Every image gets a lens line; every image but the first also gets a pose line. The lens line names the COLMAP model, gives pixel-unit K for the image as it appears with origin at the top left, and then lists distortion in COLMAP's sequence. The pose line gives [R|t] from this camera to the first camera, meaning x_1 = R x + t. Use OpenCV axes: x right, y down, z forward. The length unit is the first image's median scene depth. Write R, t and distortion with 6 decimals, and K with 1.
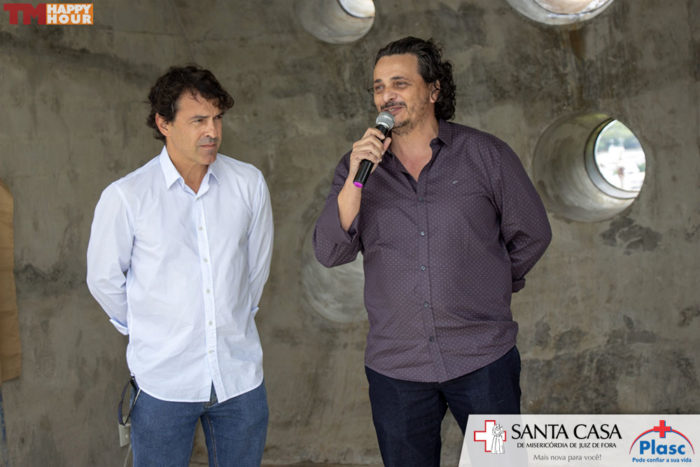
lens RADIAL K [[1603.2, 0, 347.8], [0, 1603.2, 225.3], [0, 0, 1]] dist [0.422398, 0.377431]
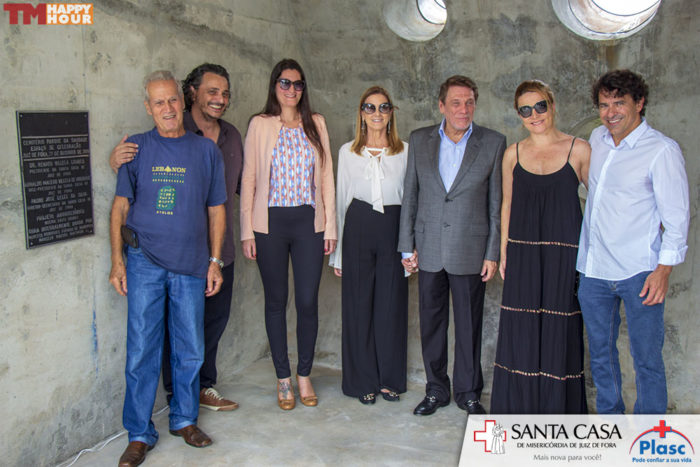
lens RADIAL K [[814.1, 0, 350.0], [0, 814.1, 233.5], [0, 0, 1]] dist [-0.068233, 0.327183]
pose [[0.992299, 0.101355, -0.071206, 0.004271], [-0.094207, 0.990773, 0.097439, -0.022191], [0.080425, -0.089981, 0.992691, 0.368917]]
